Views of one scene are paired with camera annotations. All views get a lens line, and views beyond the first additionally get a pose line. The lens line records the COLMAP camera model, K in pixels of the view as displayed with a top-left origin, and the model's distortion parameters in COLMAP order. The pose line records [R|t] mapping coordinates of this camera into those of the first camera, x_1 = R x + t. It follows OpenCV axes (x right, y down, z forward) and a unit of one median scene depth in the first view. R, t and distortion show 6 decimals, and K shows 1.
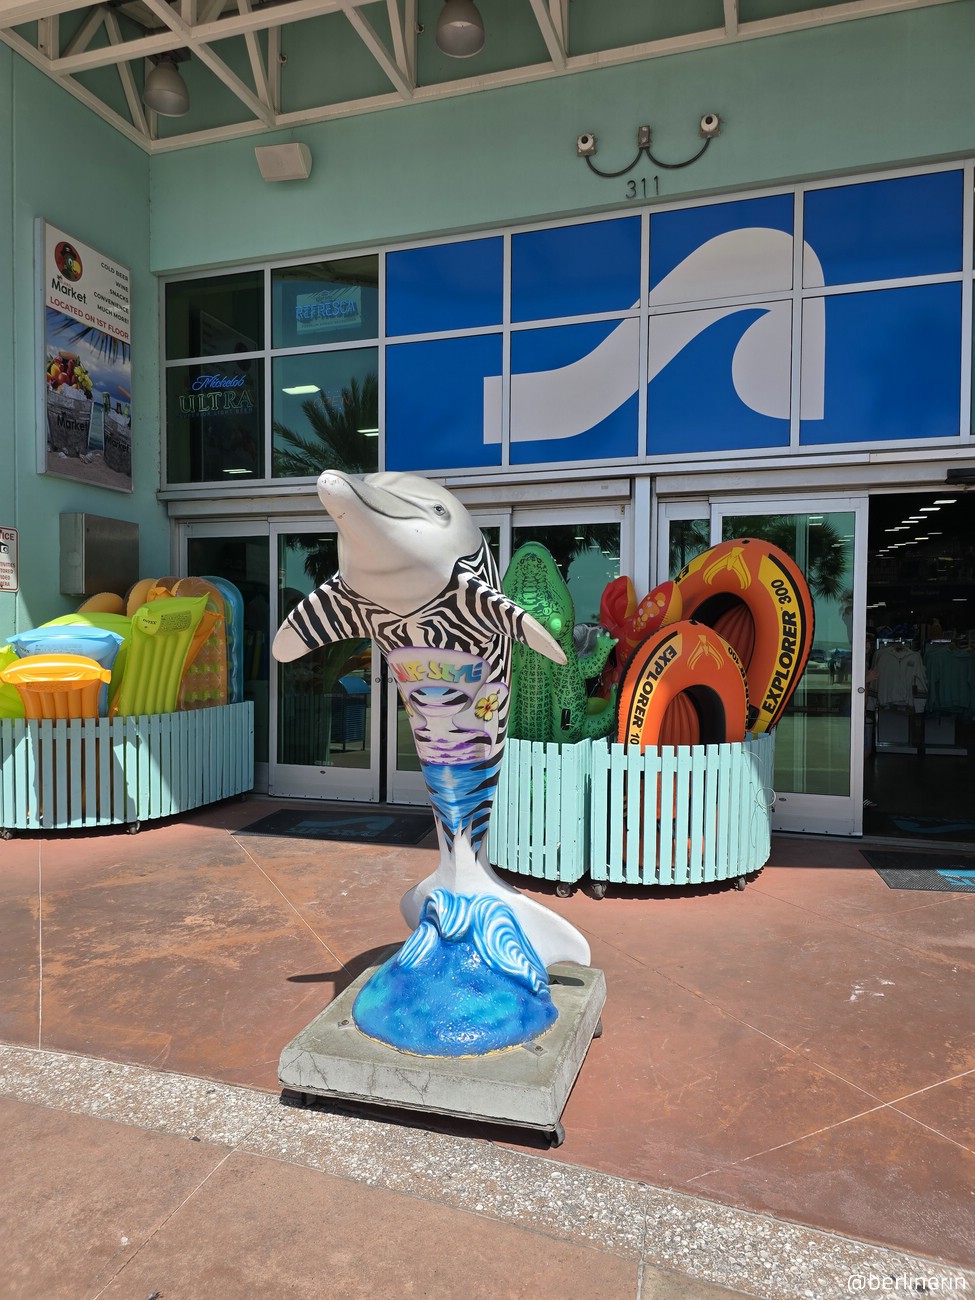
lens RADIAL K [[855.2, 0, 527.6], [0, 855.2, 648.1], [0, 0, 1]] dist [-0.004069, -0.001265]
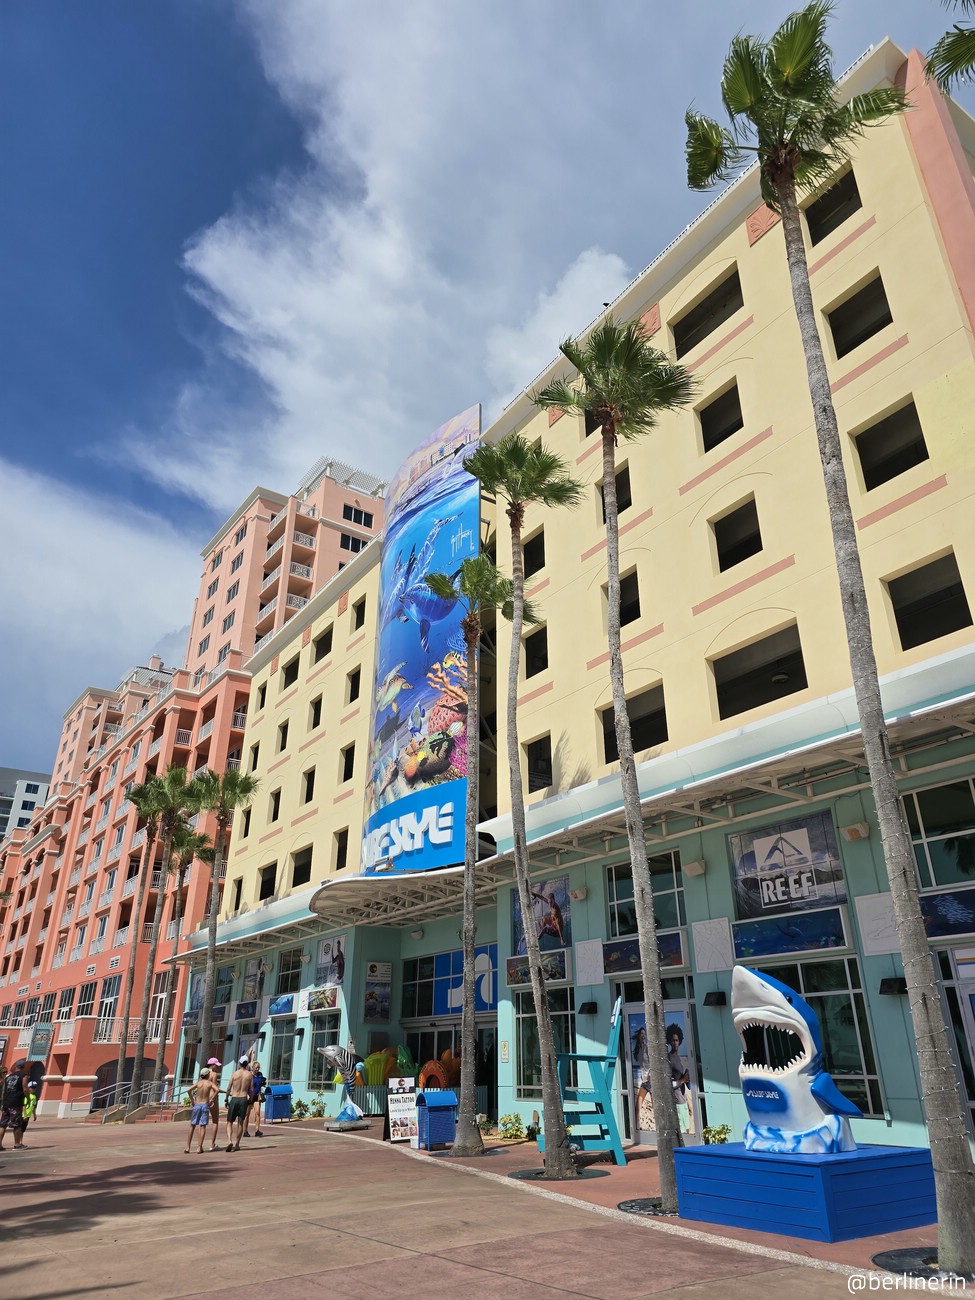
lens RADIAL K [[855.2, 0, 527.6], [0, 855.2, 648.1], [0, 0, 1]] dist [-0.004069, -0.001265]
pose [[0.782238, -0.280153, -0.556433, 4.725188], [0.005309, 0.896146, -0.443727, 0.028663], [0.622957, 0.344146, 0.702487, -3.399964]]
